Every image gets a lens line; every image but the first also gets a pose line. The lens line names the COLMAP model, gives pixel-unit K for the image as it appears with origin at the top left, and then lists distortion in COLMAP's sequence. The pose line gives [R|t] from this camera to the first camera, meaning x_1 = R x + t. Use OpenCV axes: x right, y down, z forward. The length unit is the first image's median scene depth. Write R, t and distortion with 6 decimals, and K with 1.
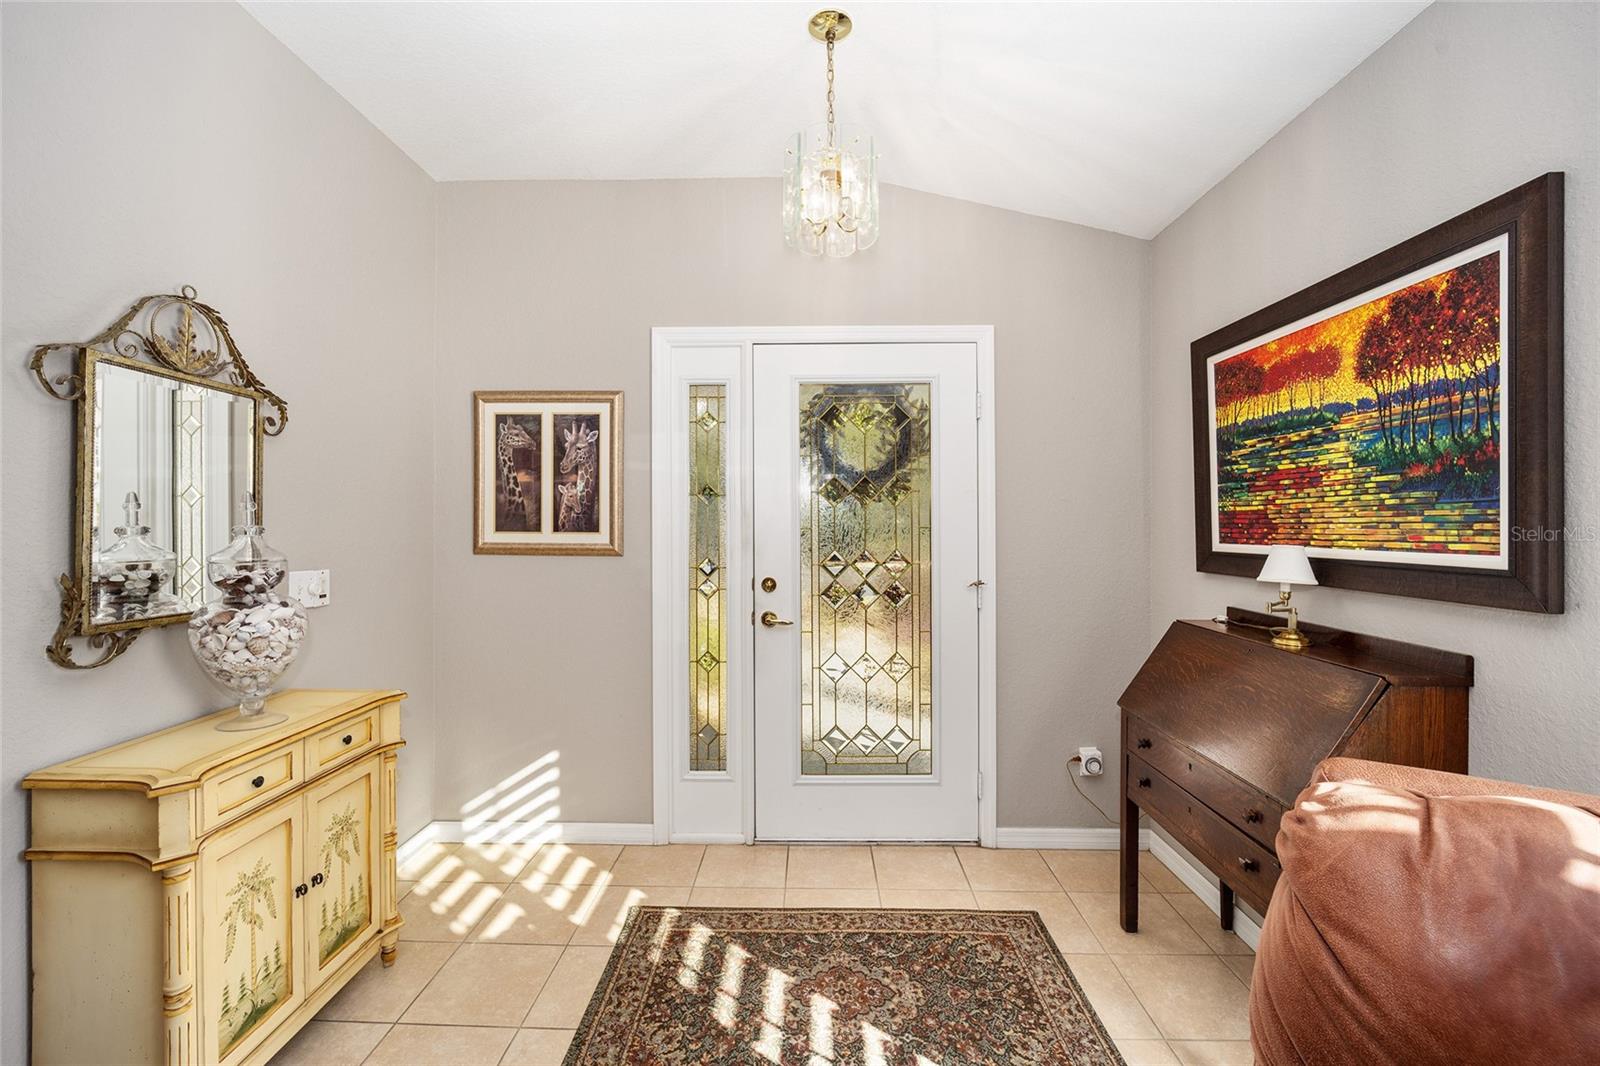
lens RADIAL K [[651.6, 0, 798.9], [0, 651.6, 521.9], [0, 0, 1]] dist [-0.001154, -0.000063]
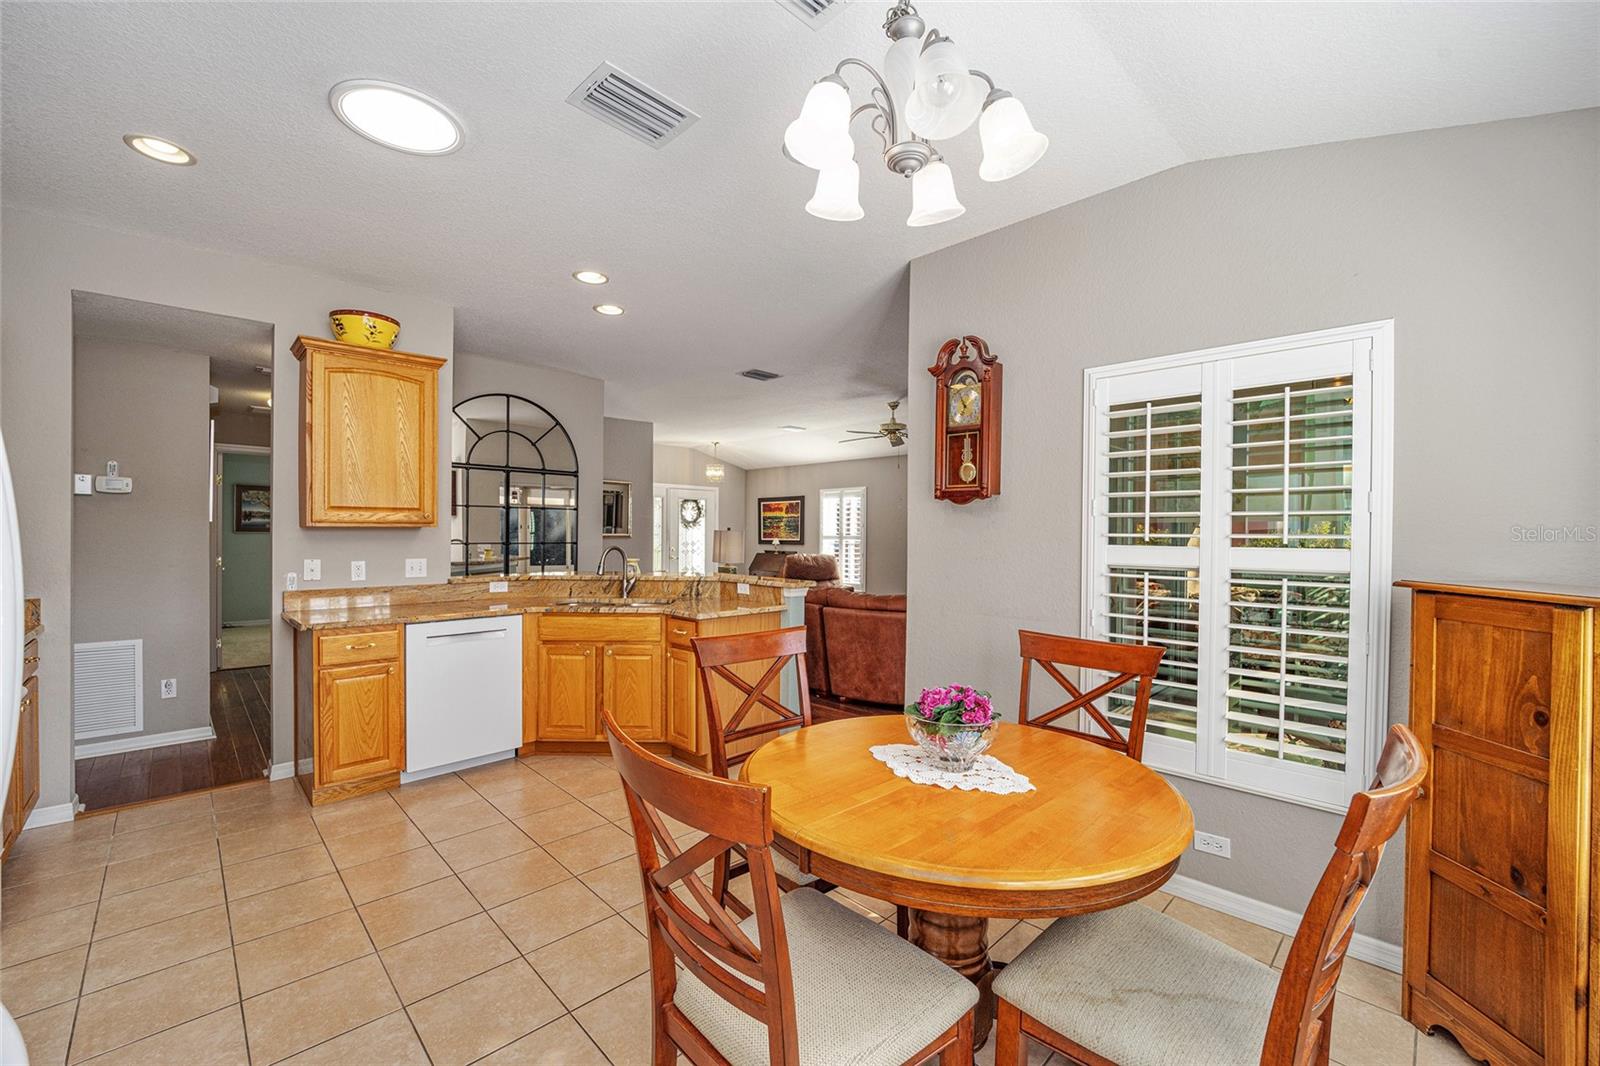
lens RADIAL K [[651.6, 0, 798.8], [0, 651.6, 535.7], [0, 0, 1]] dist [-0.001154, -0.000063]
pose [[0.696233, 0.000877, 0.717815, -3.321440], [-0.005569, 0.999976, 0.004180, -0.015041], [-0.717794, -0.006908, 0.696221, -3.249031]]
